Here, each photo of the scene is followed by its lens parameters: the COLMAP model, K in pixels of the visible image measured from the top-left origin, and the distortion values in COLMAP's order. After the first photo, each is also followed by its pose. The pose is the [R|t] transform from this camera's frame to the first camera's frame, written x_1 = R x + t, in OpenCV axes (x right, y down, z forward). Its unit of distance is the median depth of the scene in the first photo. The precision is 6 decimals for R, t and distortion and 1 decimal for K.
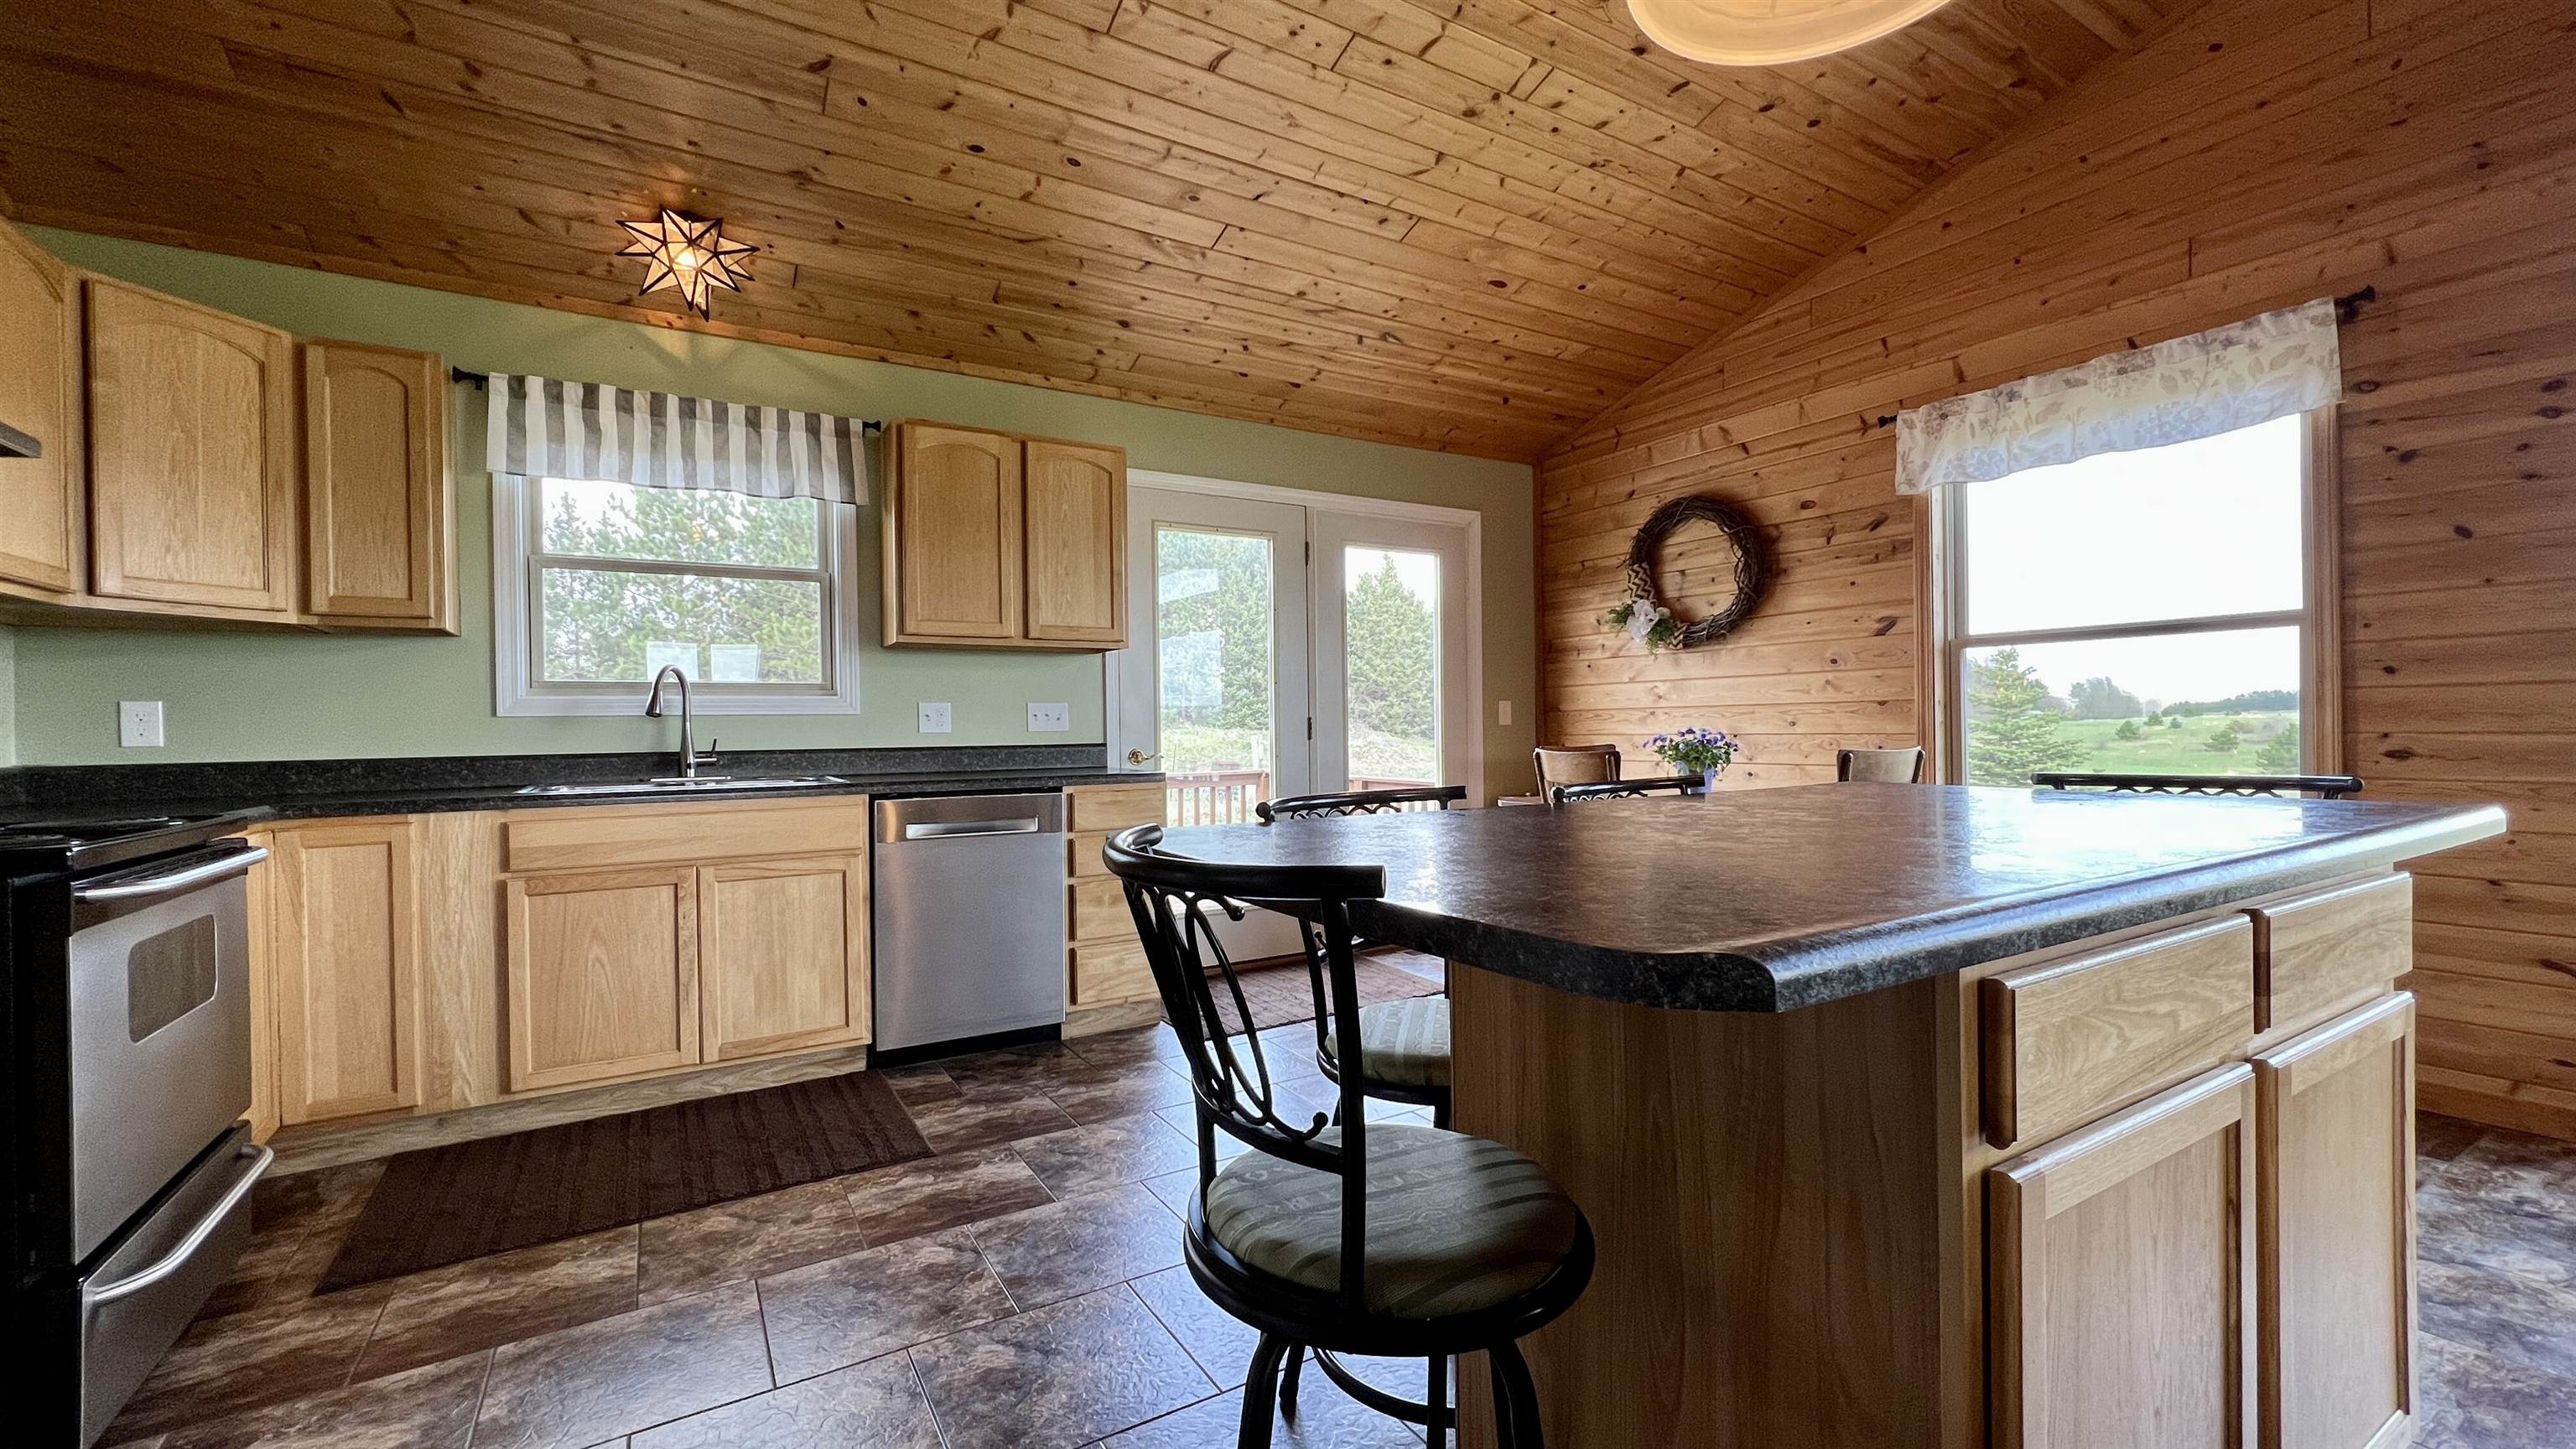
lens RADIAL K [[1052.8, 0, 1287.0], [0, 1052.8, 731.8], [0, 0, 1]] dist [-0.002121, 0.001076]
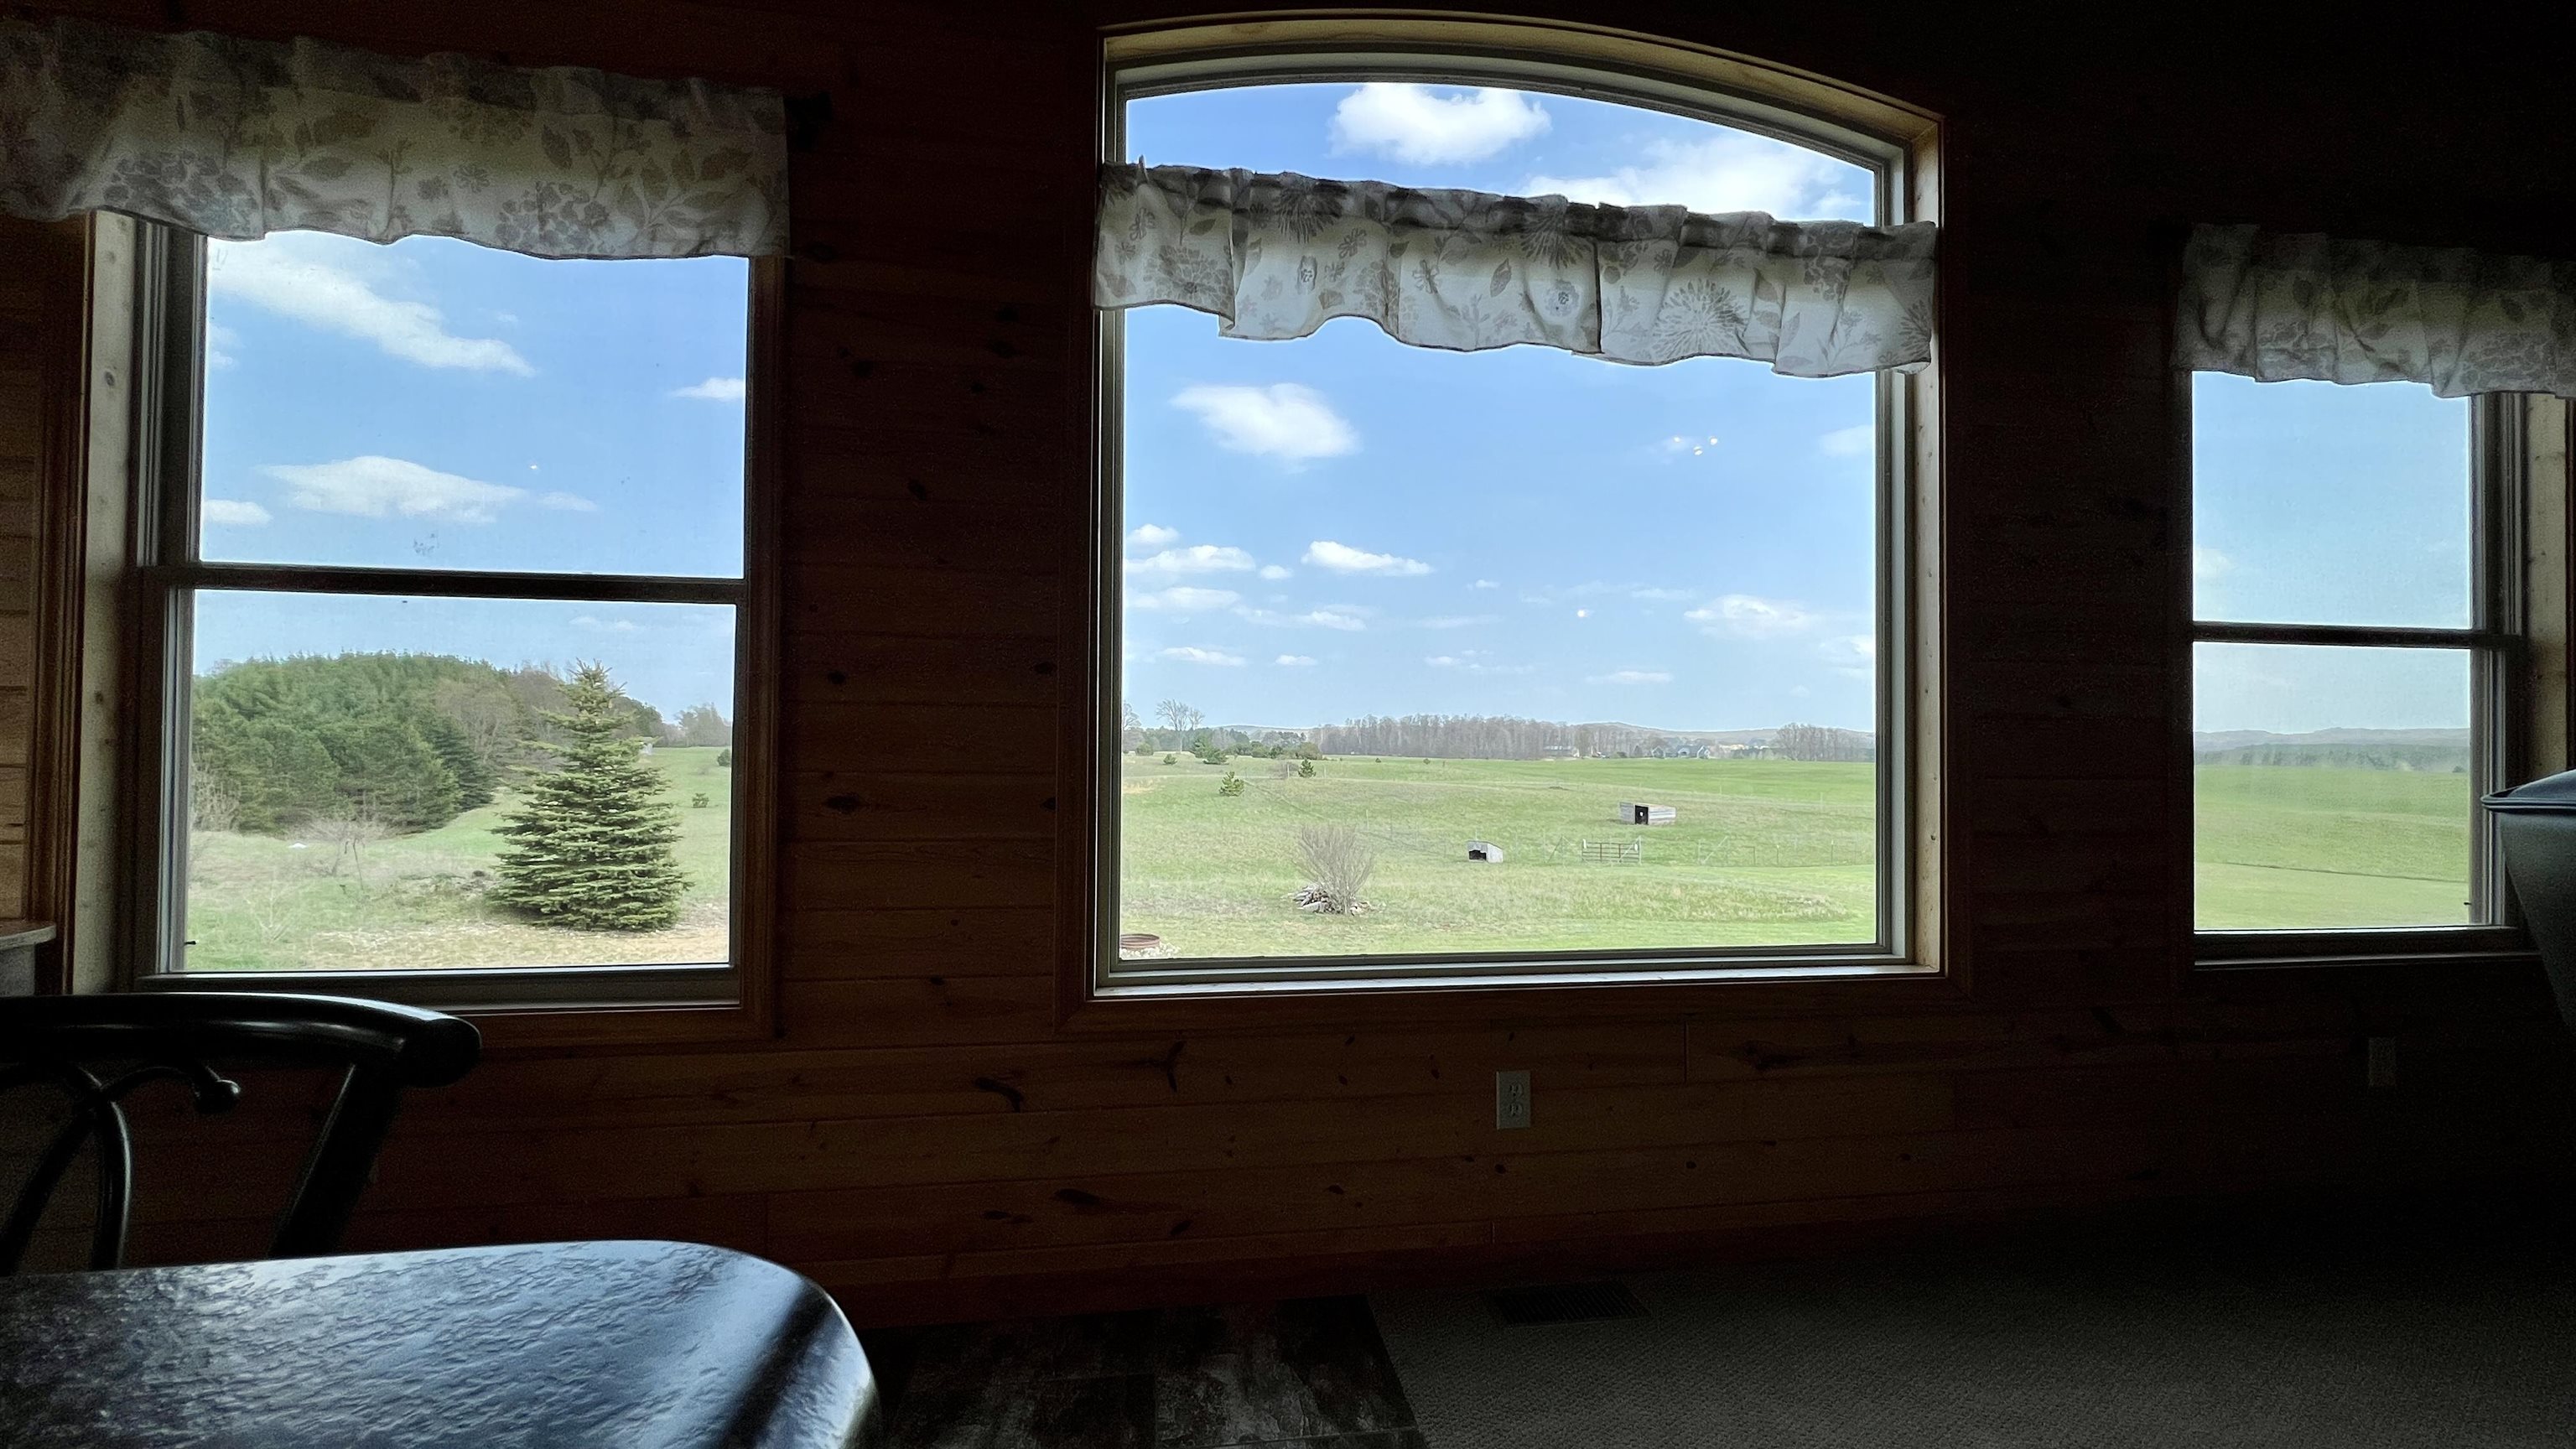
lens RADIAL K [[1052.8, 0, 1299.0], [0, 1052.8, 722.6], [0, 0, 1]] dist [-0.002121, 0.001076]
pose [[0.388501, 0.041616, 0.920508, 0.454244], [-0.011559, 0.999121, -0.040291, -0.005230], [-0.921376, 0.005013, 0.388641, 0.387688]]
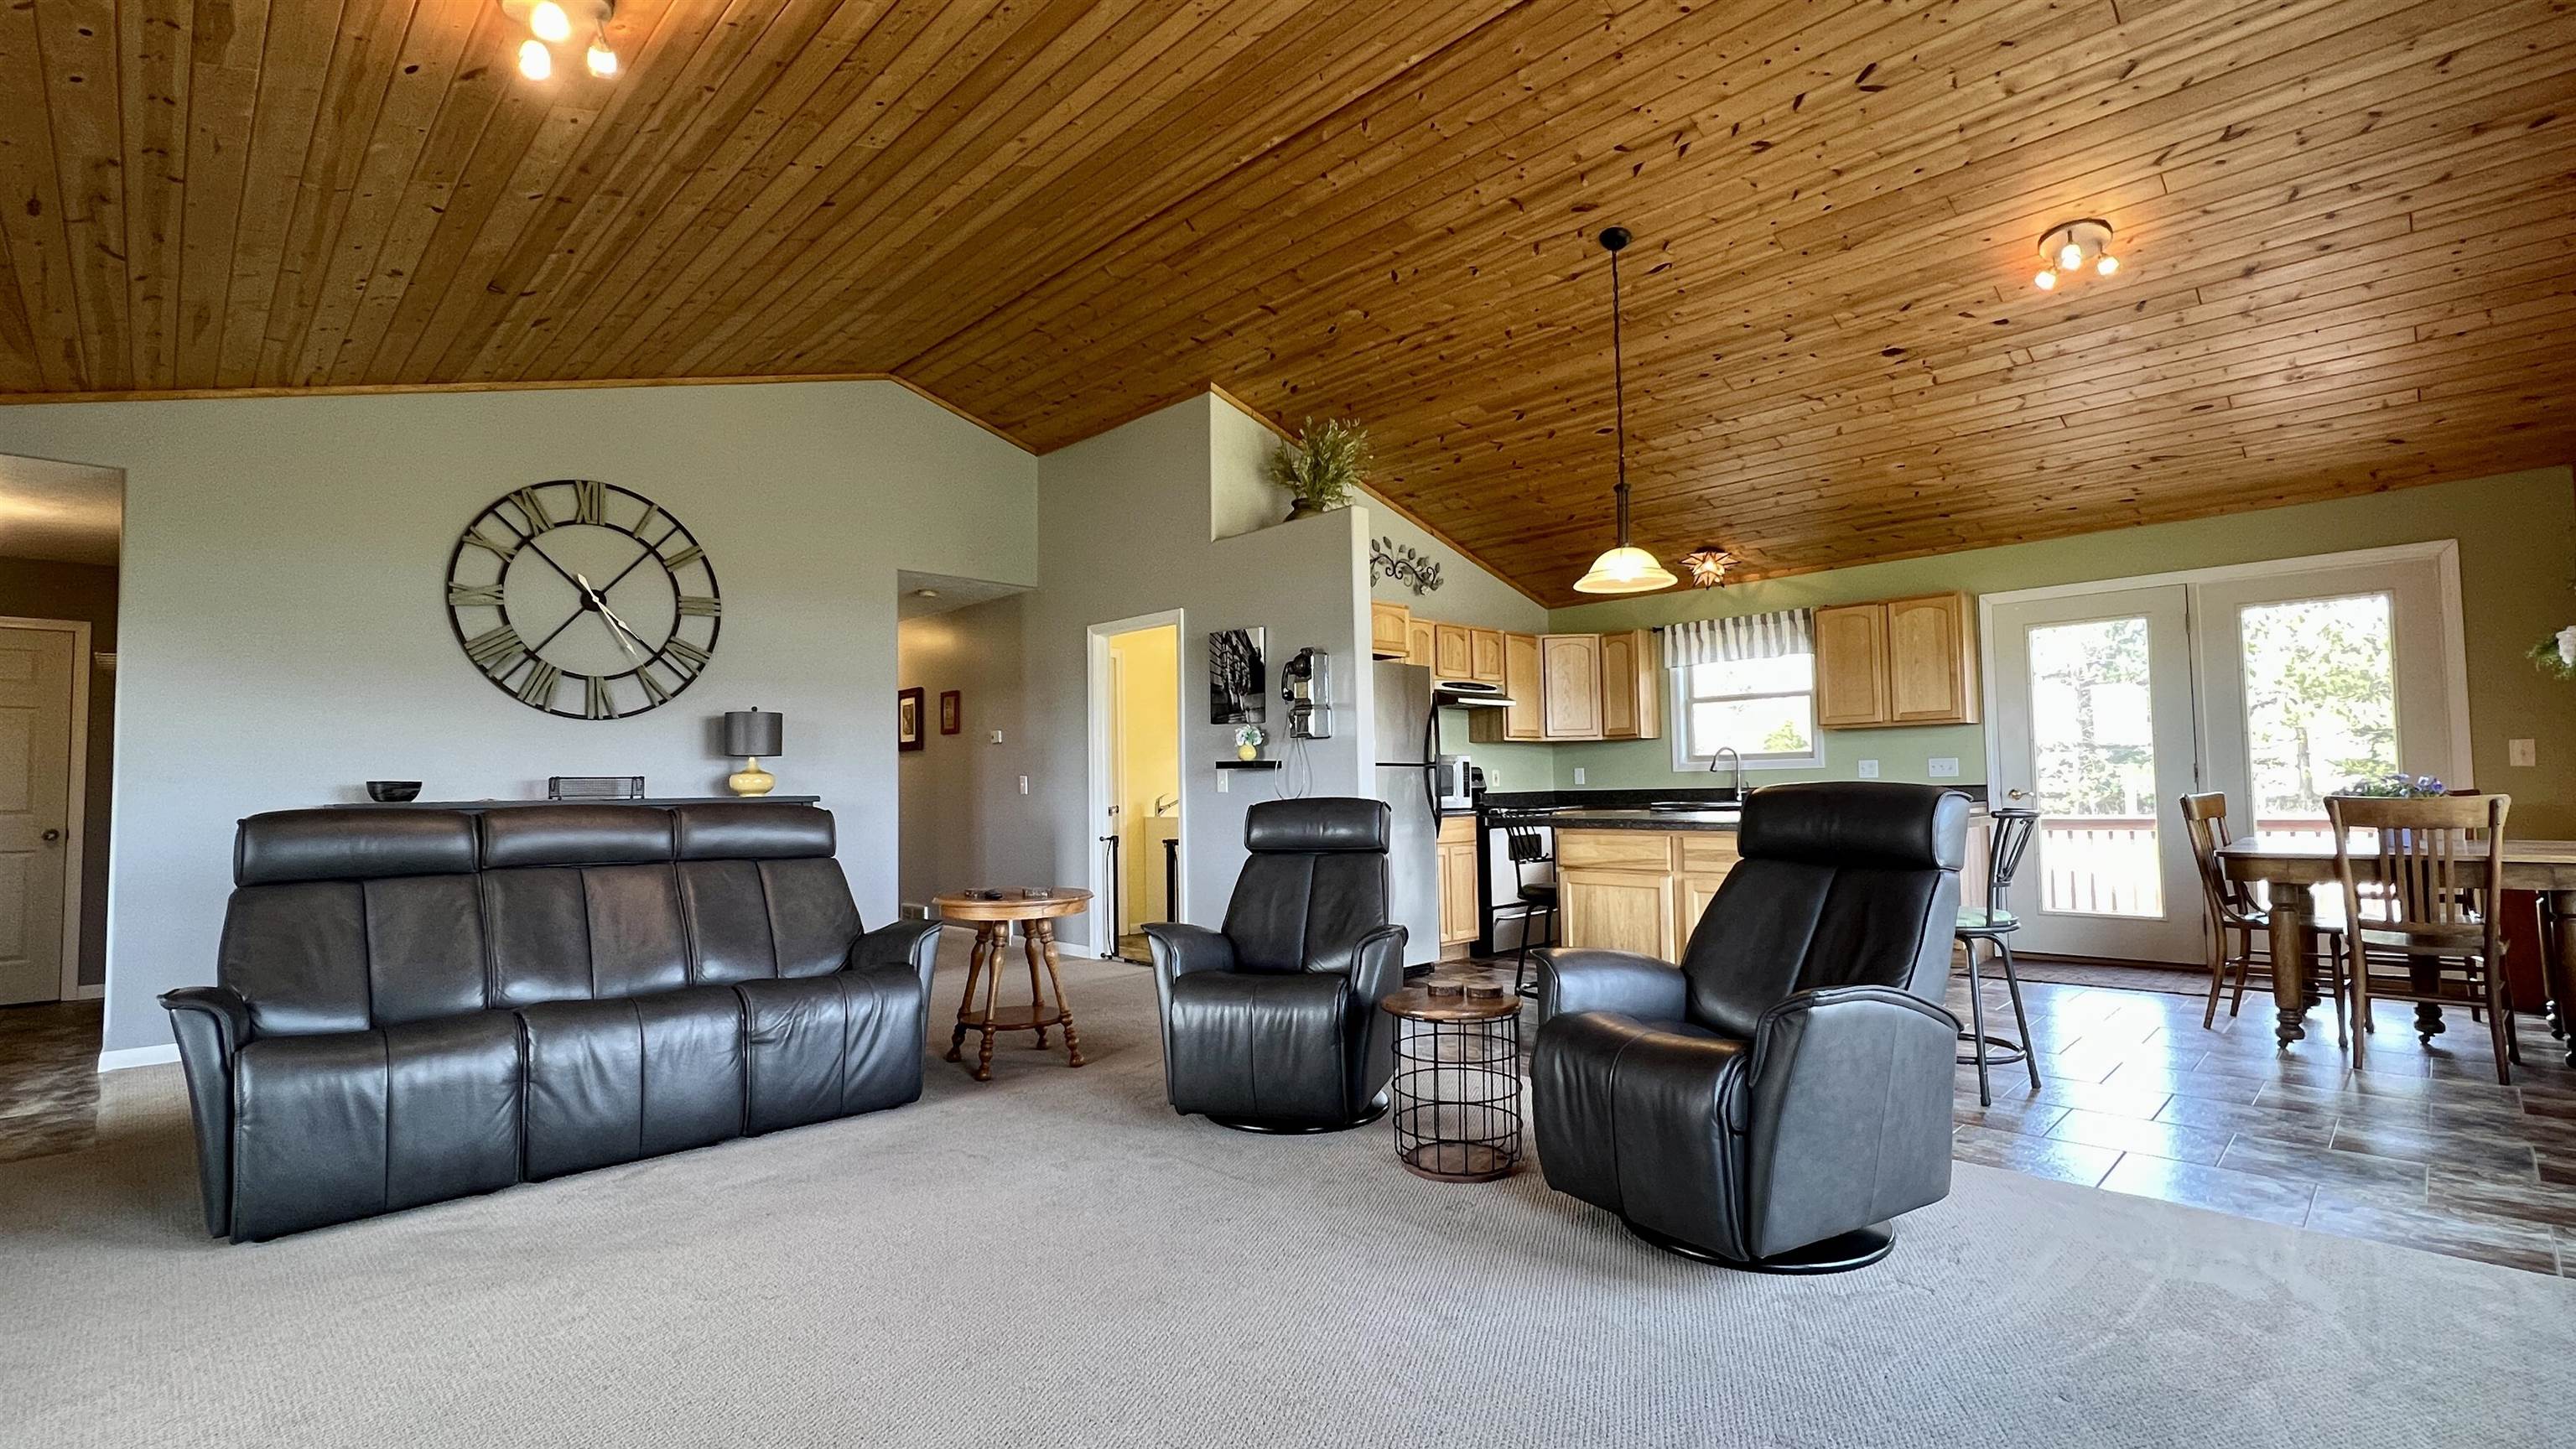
lens RADIAL K [[1152.6, 0, 1292.8], [0, 1152.6, 730.2], [0, 0, 1]] dist [0.000333, 0.000274]
pose [[0.235349, -0.037868, -0.971173, 1.584630], [0.012555, 0.999276, -0.035921, -0.025810], [0.971830, -0.003739, 0.235654, -0.429468]]
